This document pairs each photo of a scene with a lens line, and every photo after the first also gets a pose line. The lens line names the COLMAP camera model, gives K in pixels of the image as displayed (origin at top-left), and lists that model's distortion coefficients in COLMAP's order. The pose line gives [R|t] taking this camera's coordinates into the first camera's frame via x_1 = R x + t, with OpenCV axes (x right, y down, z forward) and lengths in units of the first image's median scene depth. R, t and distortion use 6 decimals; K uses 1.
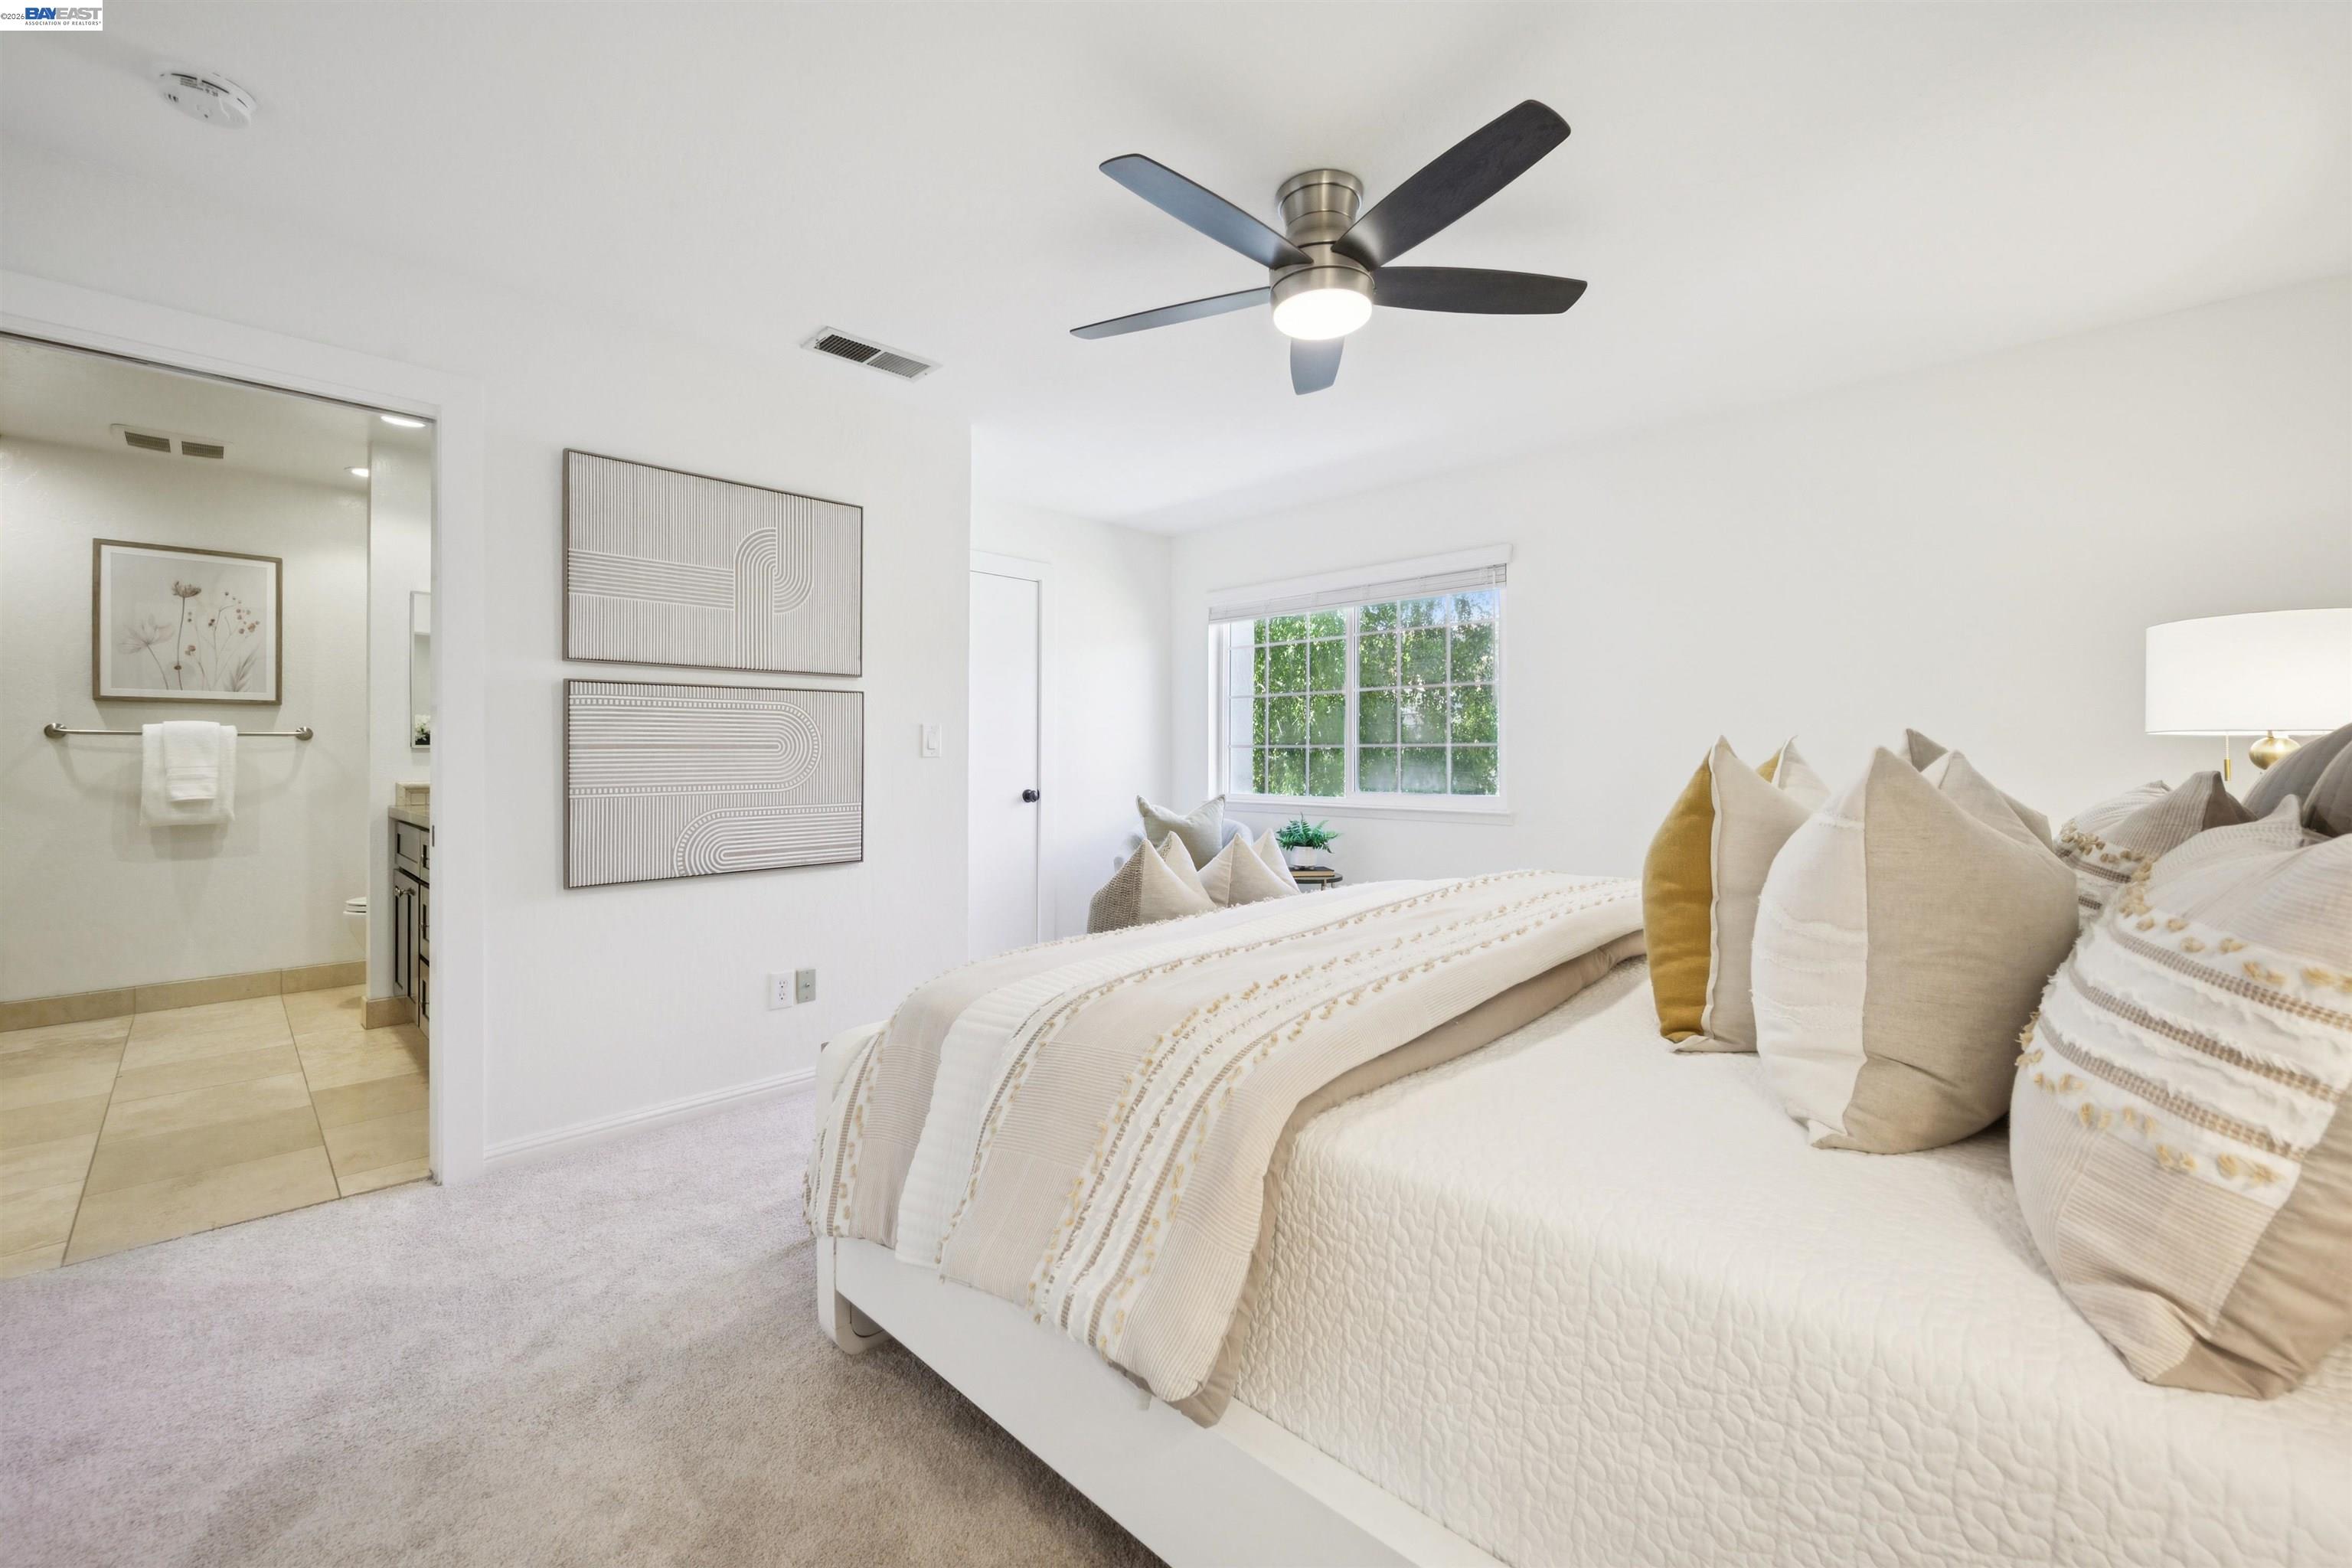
lens RADIAL K [[936.7, 0, 1173.4], [0, 936.7, 752.7], [0, 0, 1]] dist [-0.001101, -0.000446]
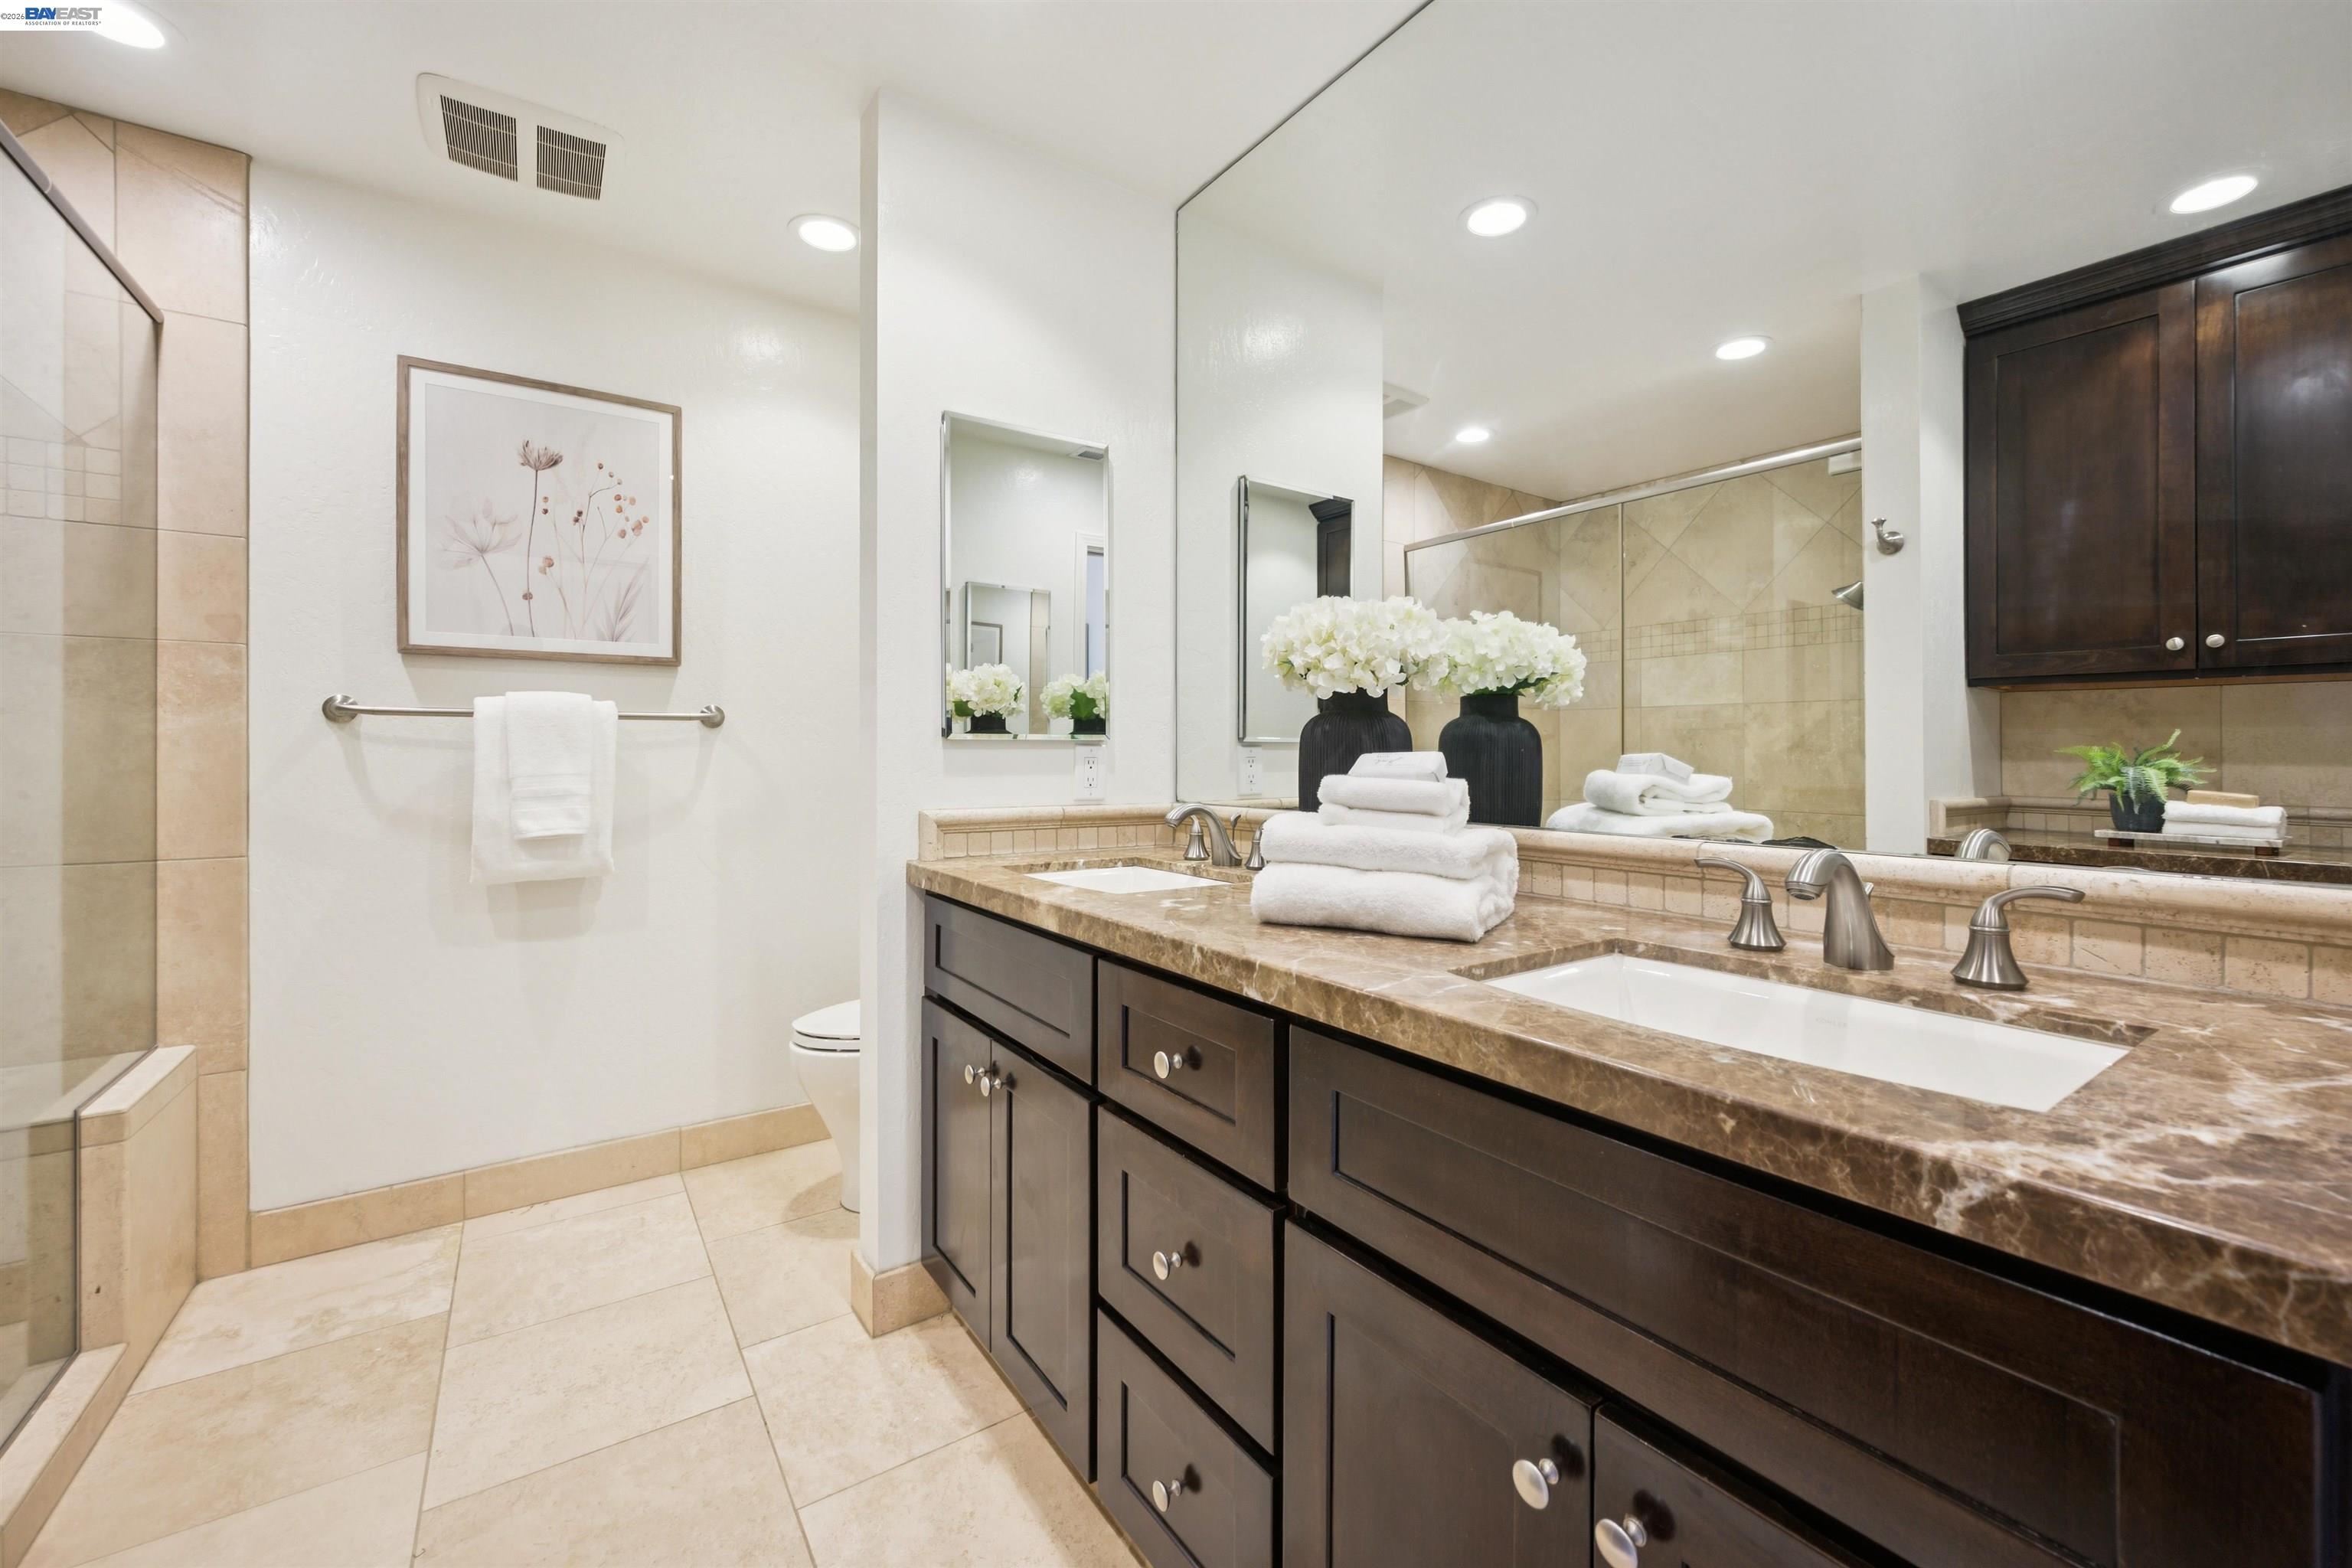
lens RADIAL K [[938.9, 0, 1180.9], [0, 938.9, 766.1], [0, 0, 1]] dist [-0.001689, -0.000265]
pose [[0.980430, 0.005298, -0.196795, -0.578887], [-0.003779, 0.999960, 0.008093, 0.004223], [0.196830, -0.007191, 0.980411, 0.533666]]
